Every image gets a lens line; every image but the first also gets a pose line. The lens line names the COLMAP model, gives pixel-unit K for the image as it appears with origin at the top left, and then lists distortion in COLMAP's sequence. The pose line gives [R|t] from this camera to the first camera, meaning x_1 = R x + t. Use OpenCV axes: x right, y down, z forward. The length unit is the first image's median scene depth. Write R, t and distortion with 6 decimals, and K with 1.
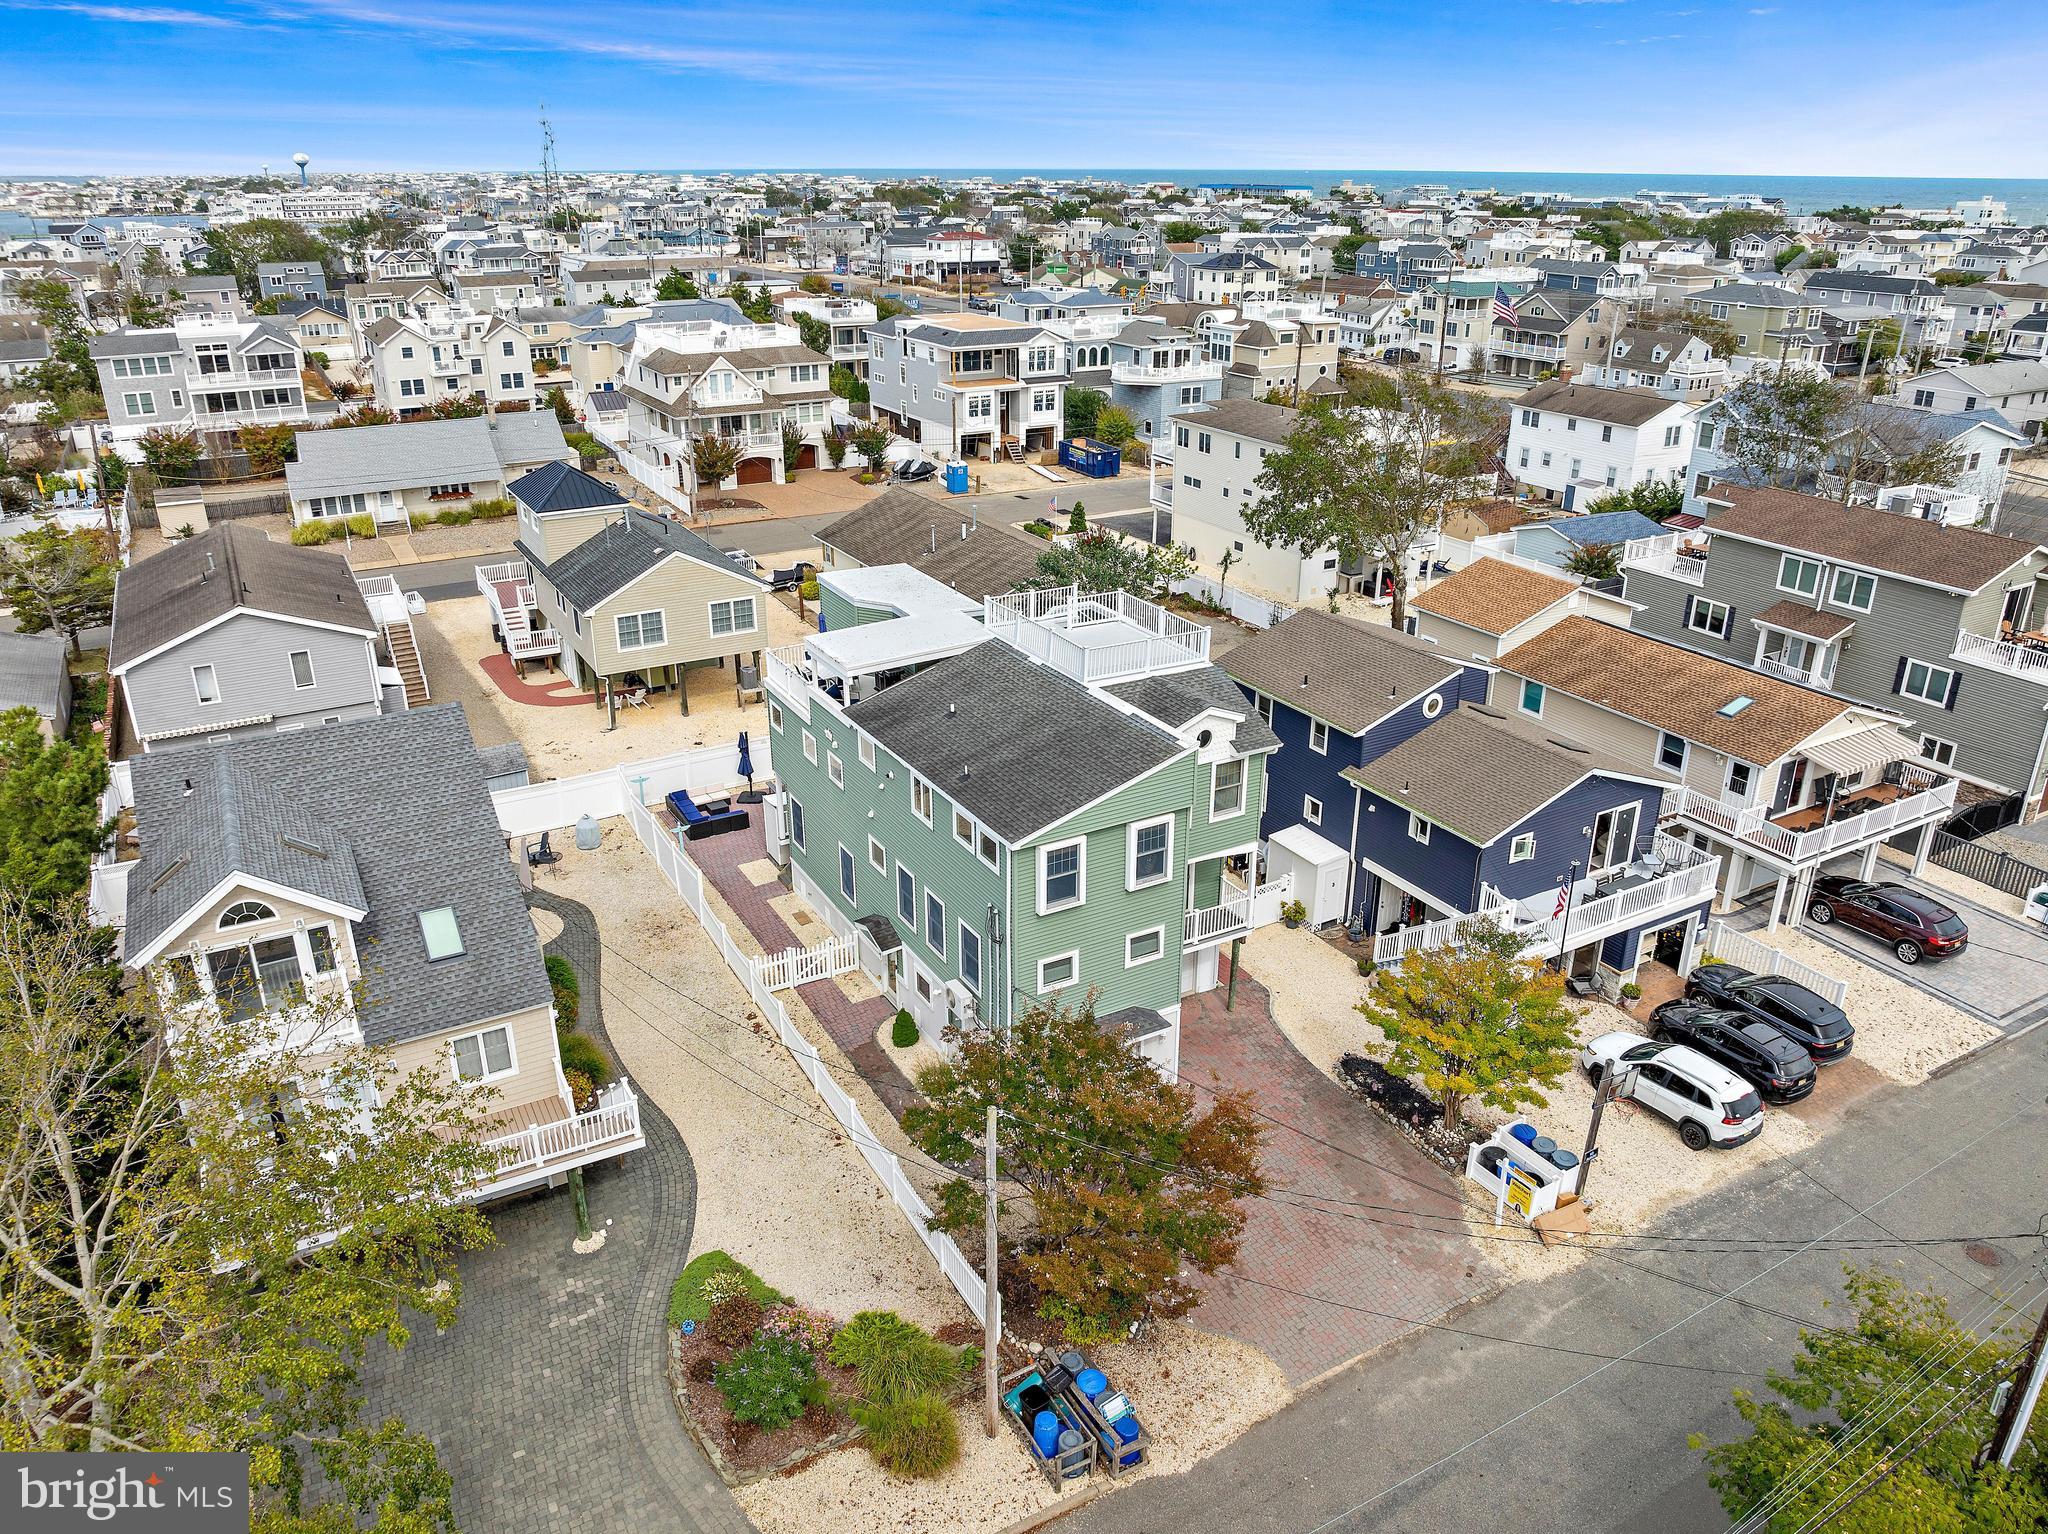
lens RADIAL K [[1441.6, 0, 1025.4], [0, 1441.6, 763.4], [0, 0, 1]] dist [-0.035085, -0.005352]
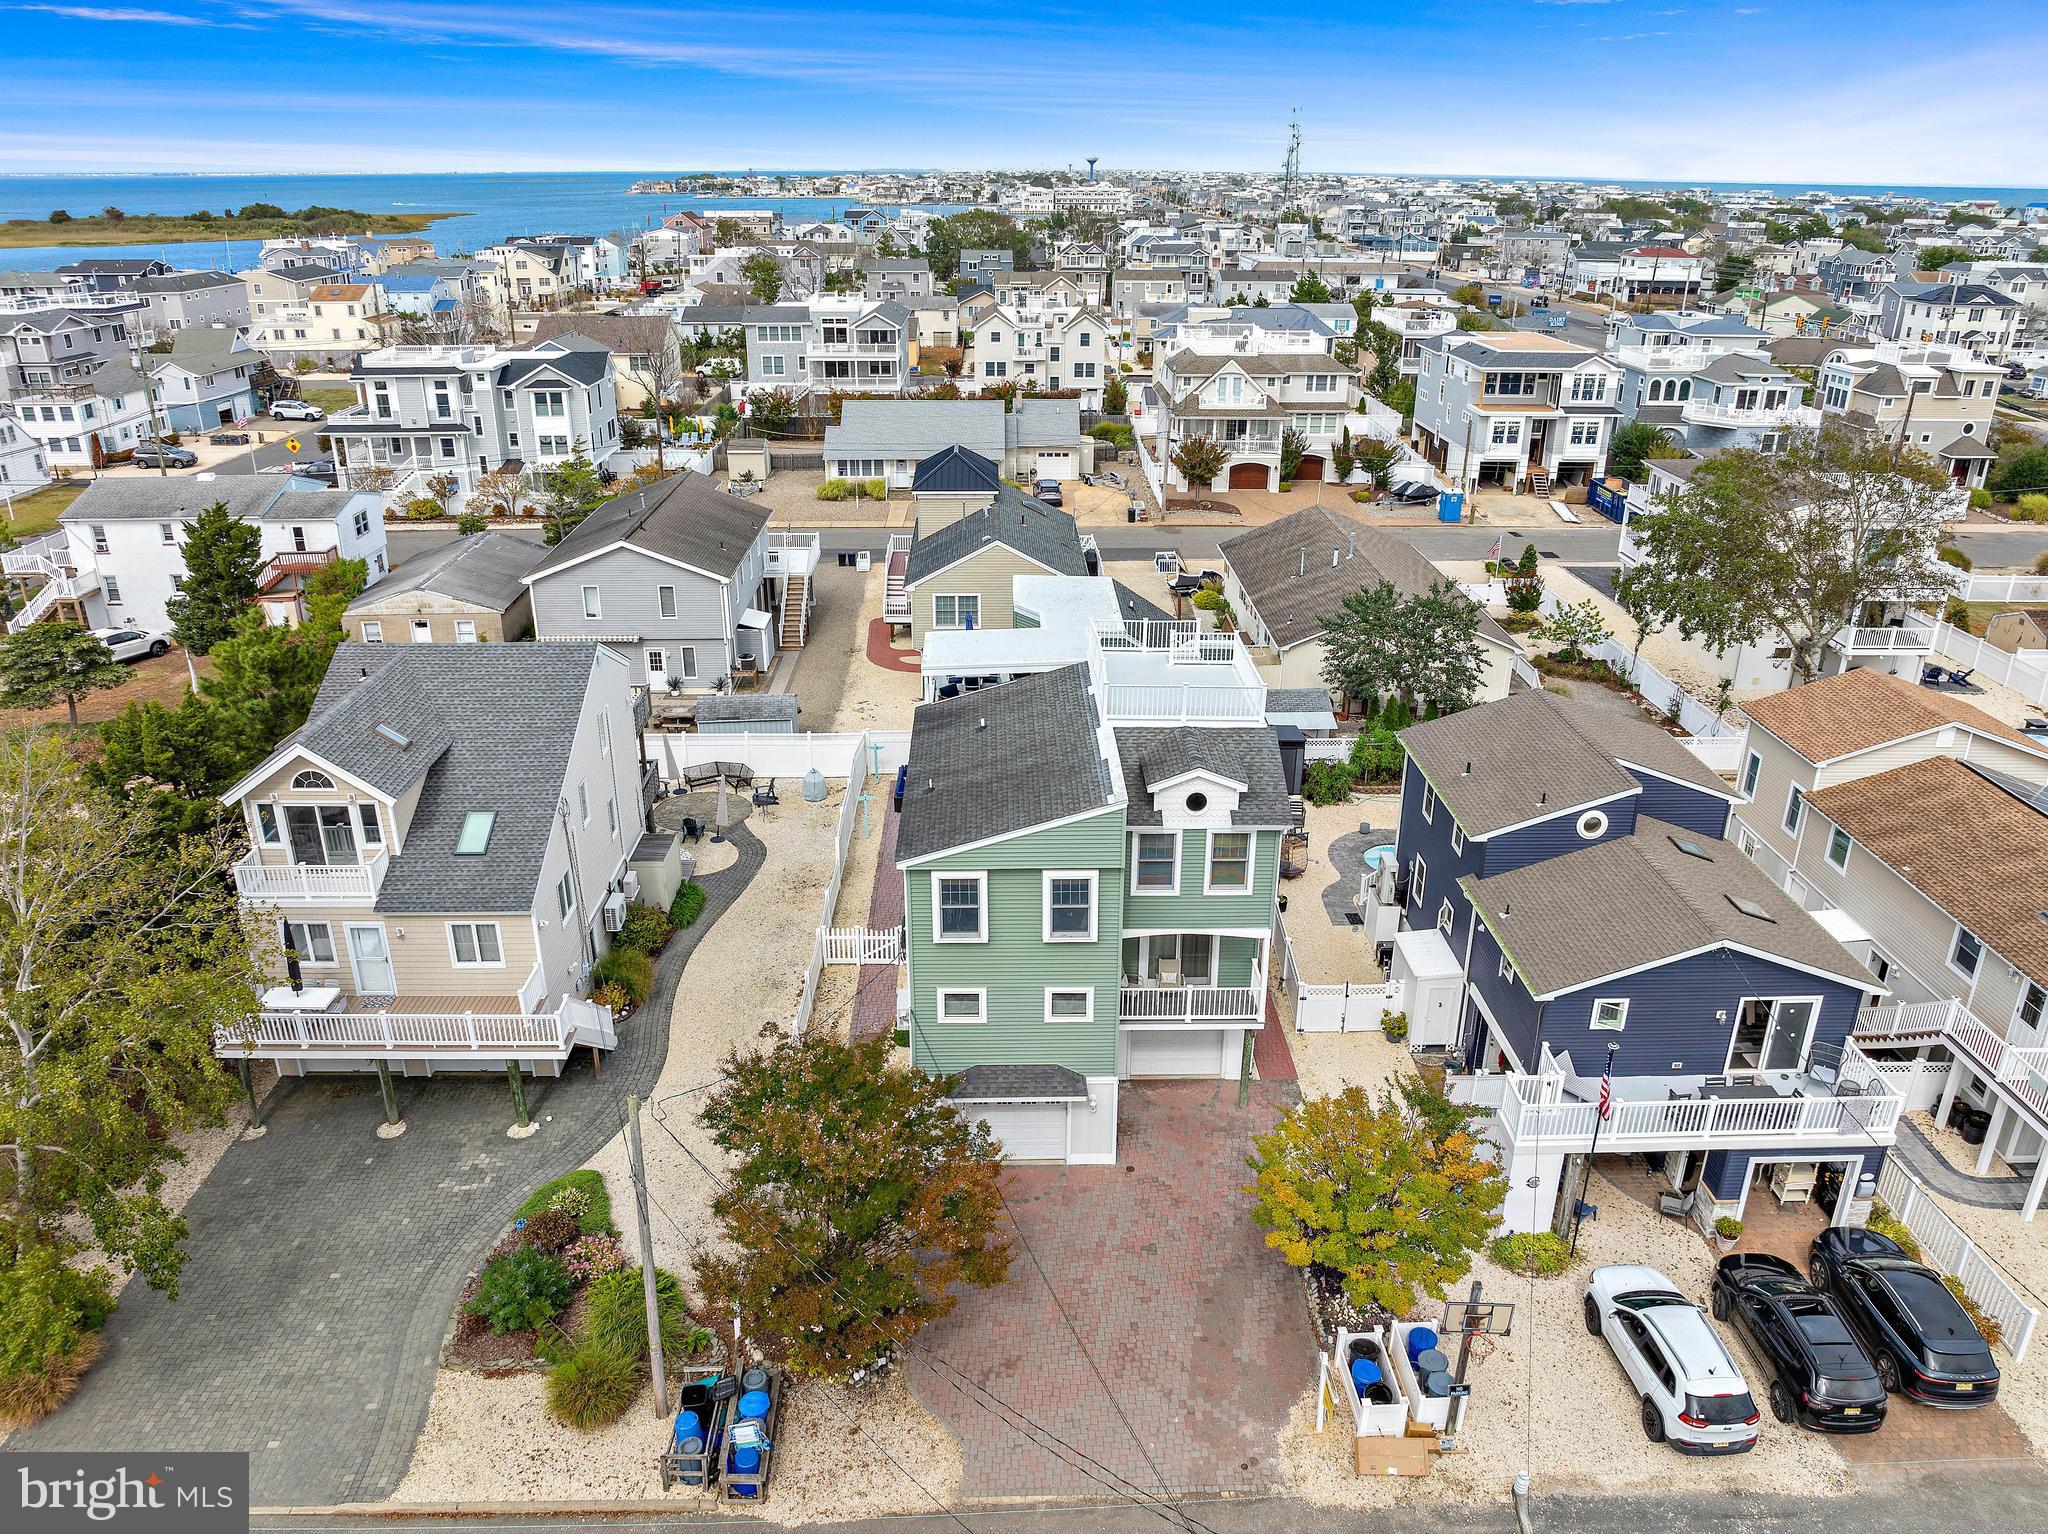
lens RADIAL K [[1445.3, 0, 1027.8], [0, 1445.3, 756.7], [0, 0, 1]] dist [-0.041640, 0.005049]
pose [[0.881594, 0.182077, -0.435477, 0.142218], [-0.185131, 0.982061, 0.035823, -0.019550], [0.434188, 0.049039, 0.899487, 0.043454]]
